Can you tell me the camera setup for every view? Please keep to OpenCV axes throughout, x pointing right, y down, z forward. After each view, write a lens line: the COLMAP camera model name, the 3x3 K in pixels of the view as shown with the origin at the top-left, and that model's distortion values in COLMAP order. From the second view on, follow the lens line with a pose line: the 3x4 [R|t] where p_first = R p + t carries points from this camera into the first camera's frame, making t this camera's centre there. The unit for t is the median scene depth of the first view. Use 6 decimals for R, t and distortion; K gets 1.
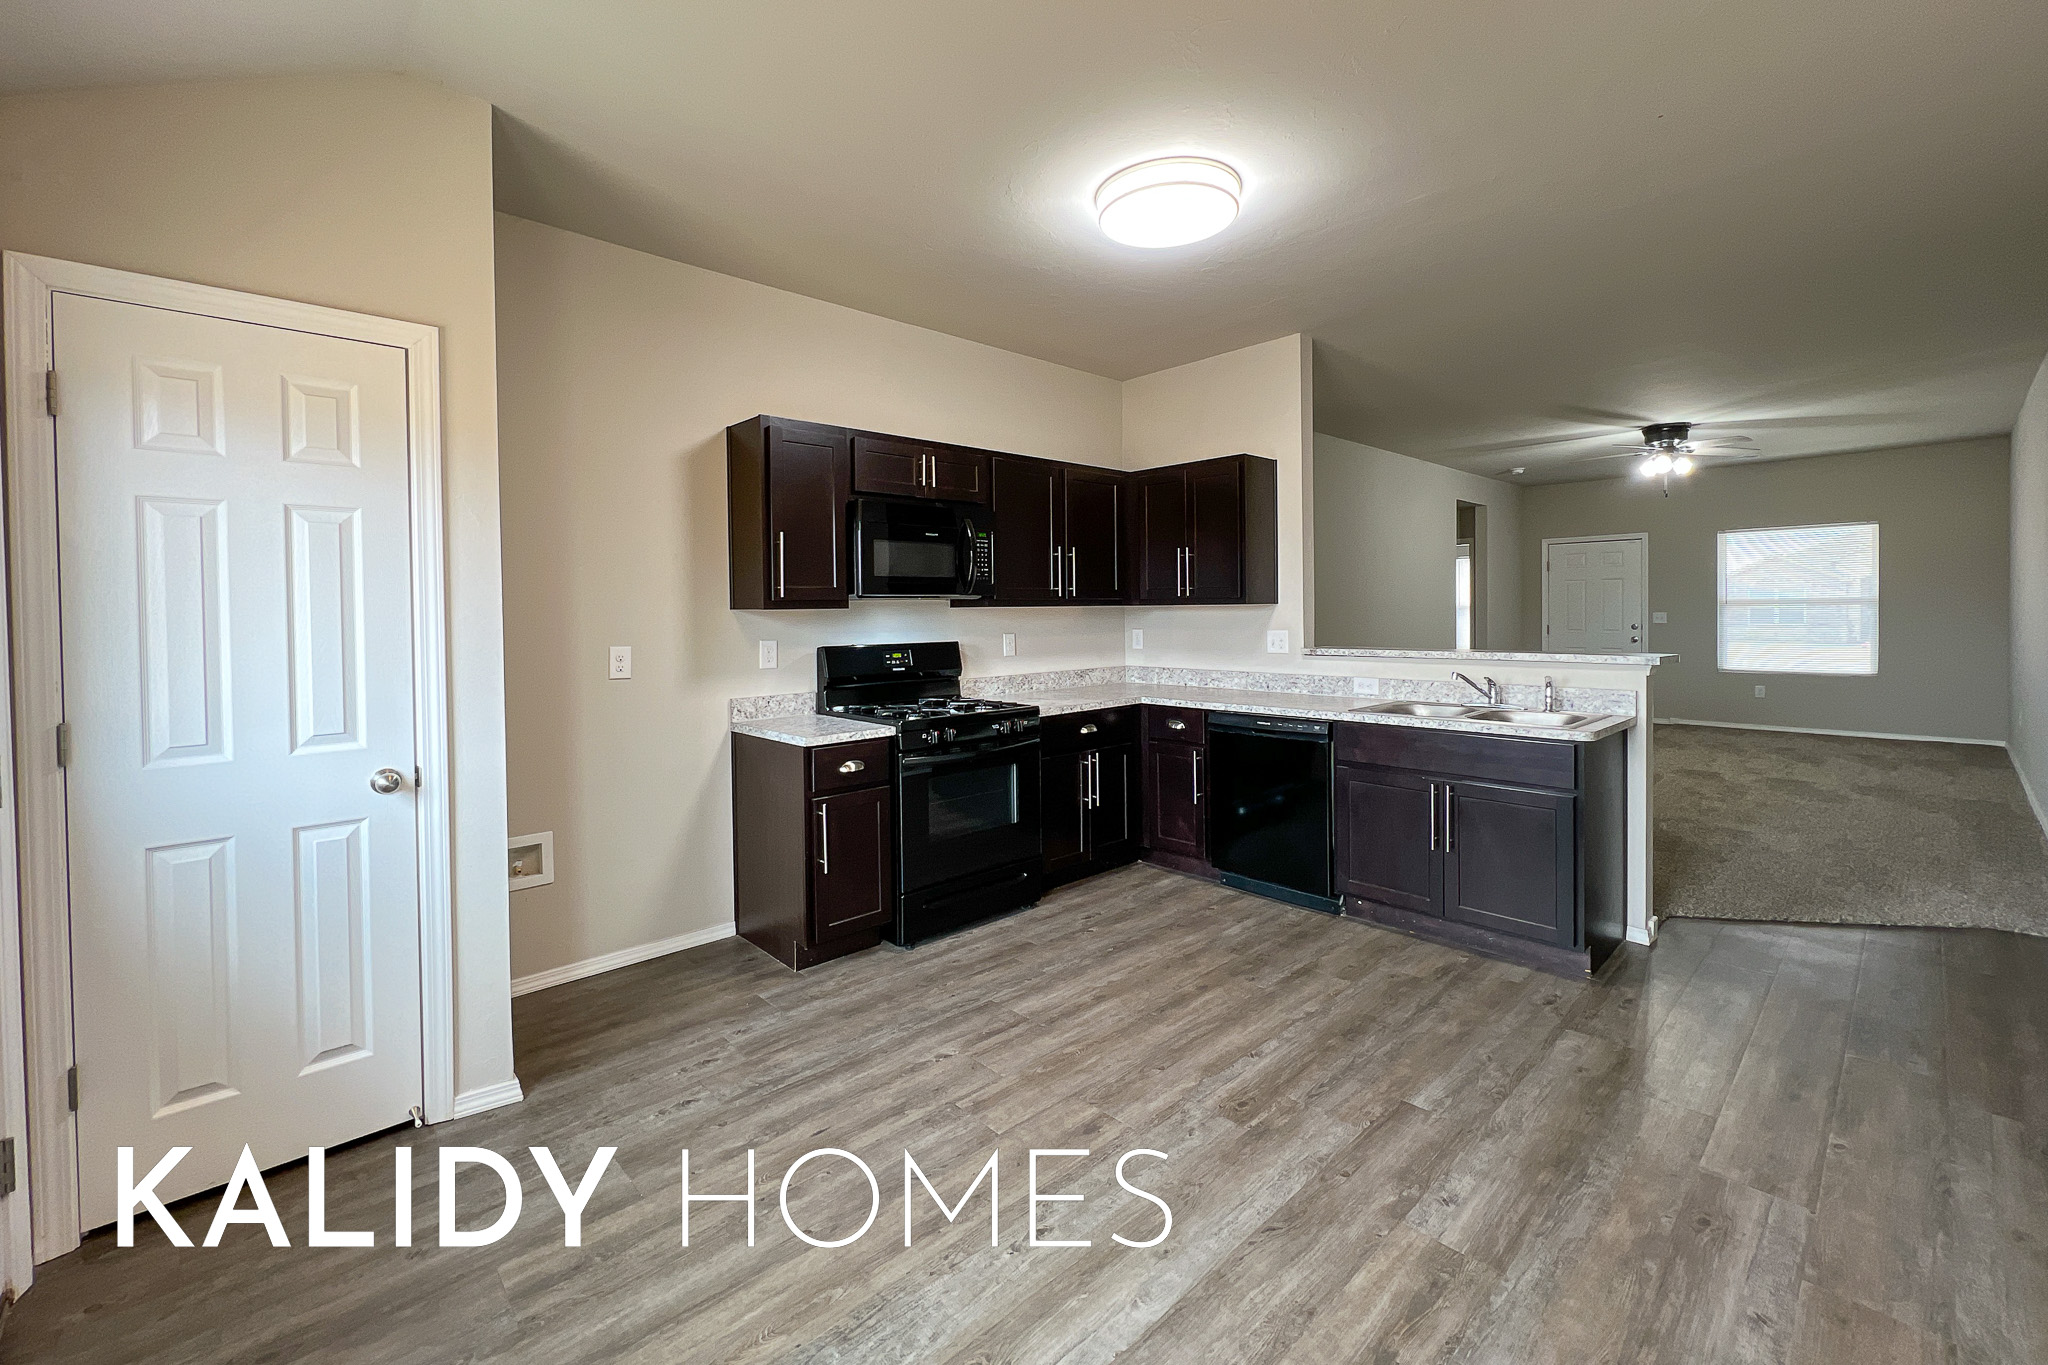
lens RADIAL K [[842.8, 0, 1023.8], [0, 842.8, 619.7], [0, 0, 1]] dist [-0.000032, -0.000080]
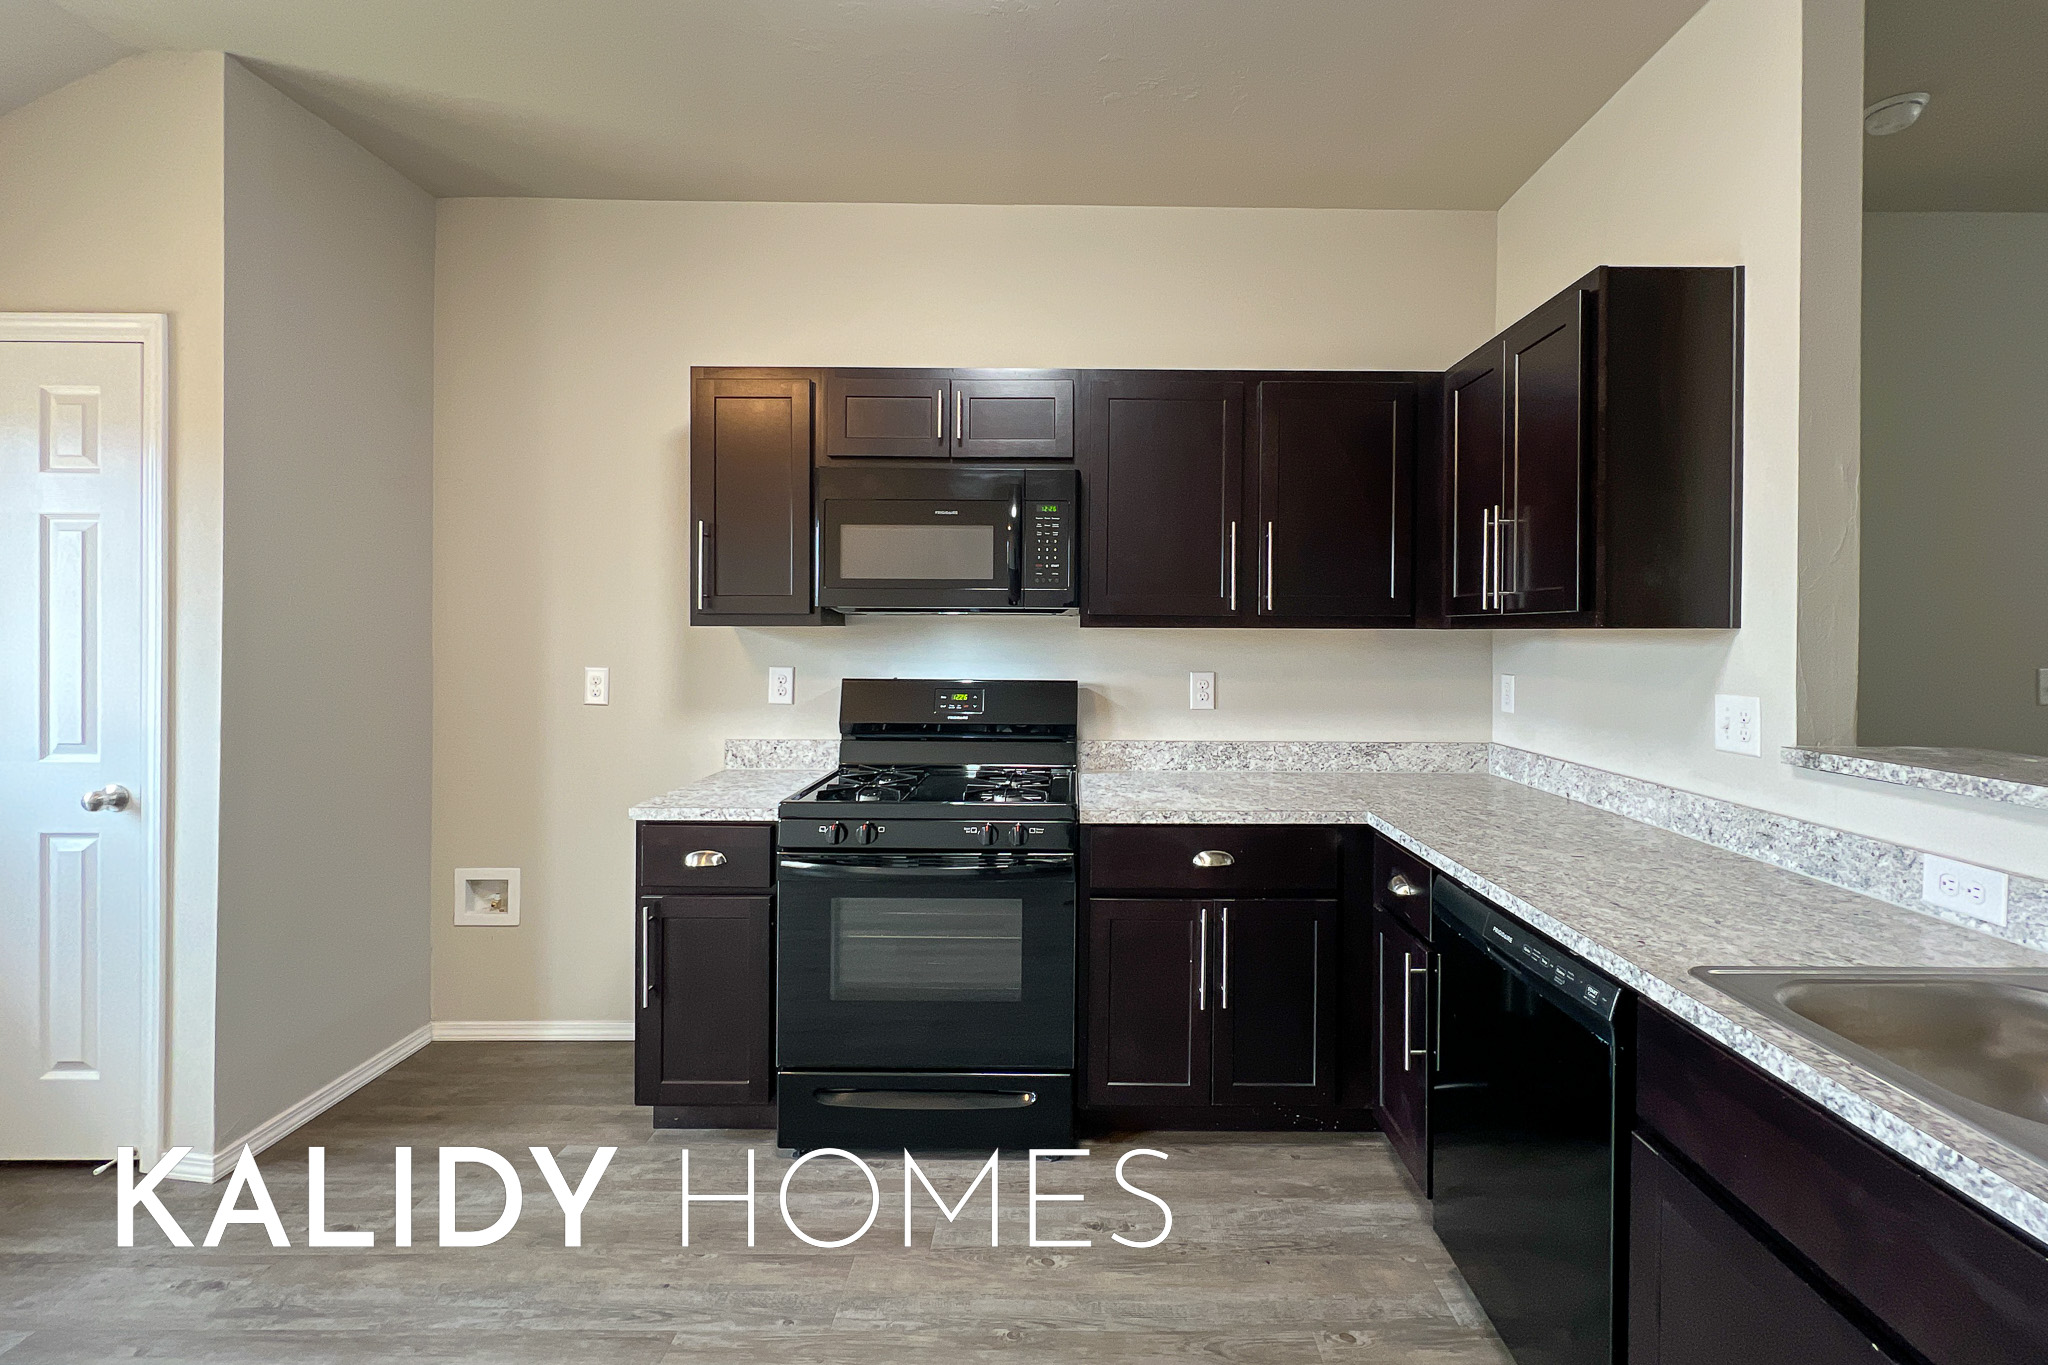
lens RADIAL K [[873.5, 0, 1065.0], [0, 873.5, 637.6], [0, 0, 1]] dist [0.000228, 0.000117]
pose [[0.739889, 0.019665, -0.672441, 0.397708], [-0.022383, 0.999739, 0.004608, -0.010958], [0.672357, 0.011641, 0.740136, 0.557545]]
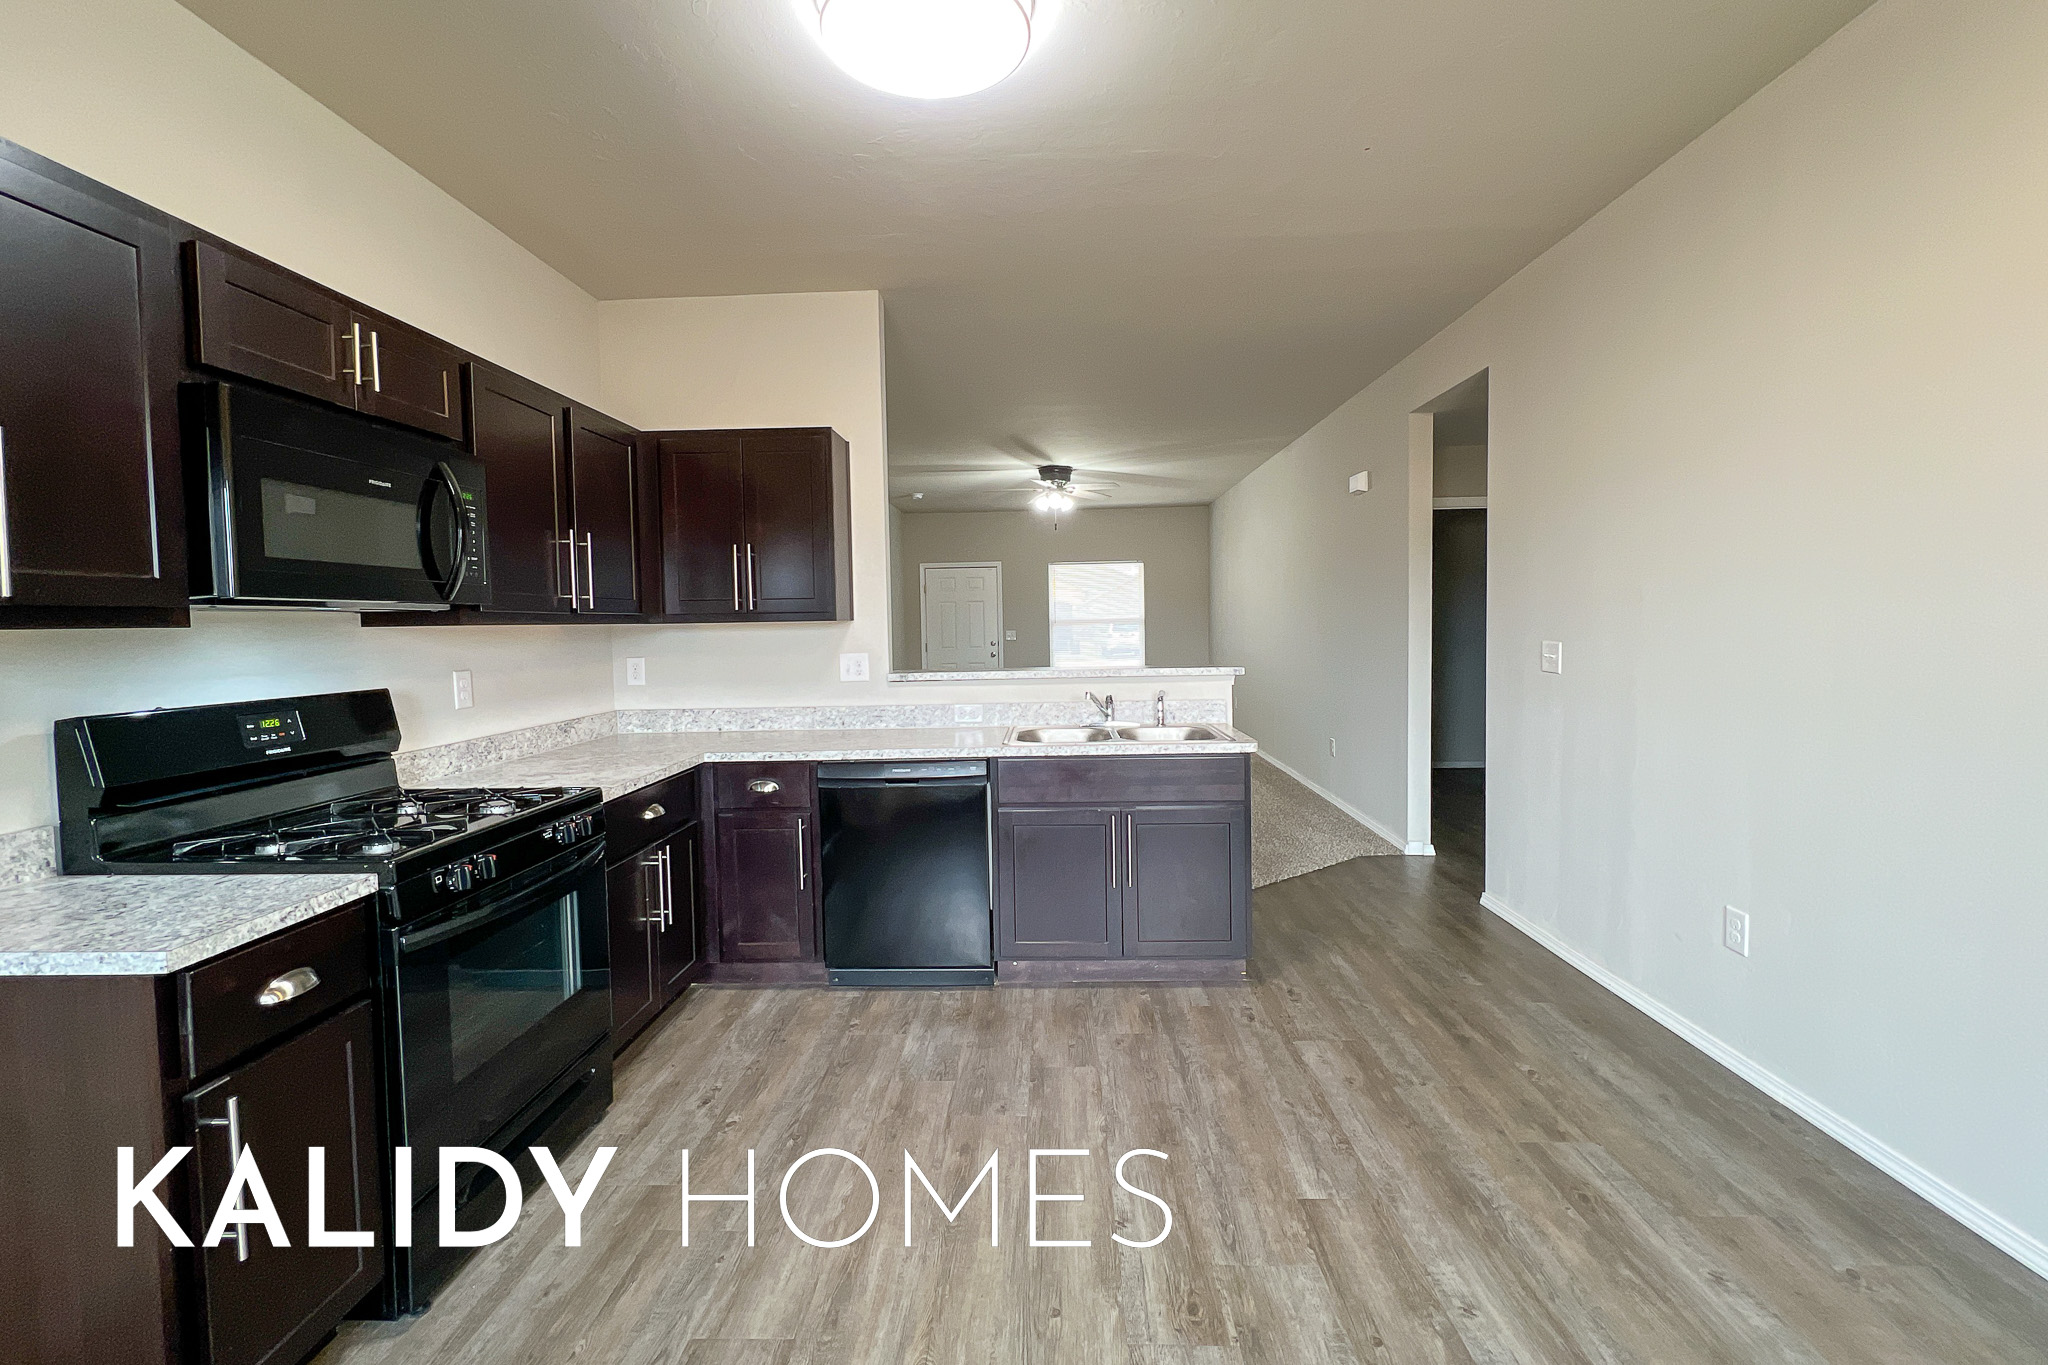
lens RADIAL K [[870.7, 0, 1019.4], [0, 870.7, 656.2], [0, 0, 1]] dist [0.000531, -0.000005]
pose [[0.708215, -0.028513, 0.705421, -0.206568], [0.018149, 0.999589, 0.022183, -0.000413], [-0.705764, -0.002907, 0.708441, 0.338964]]
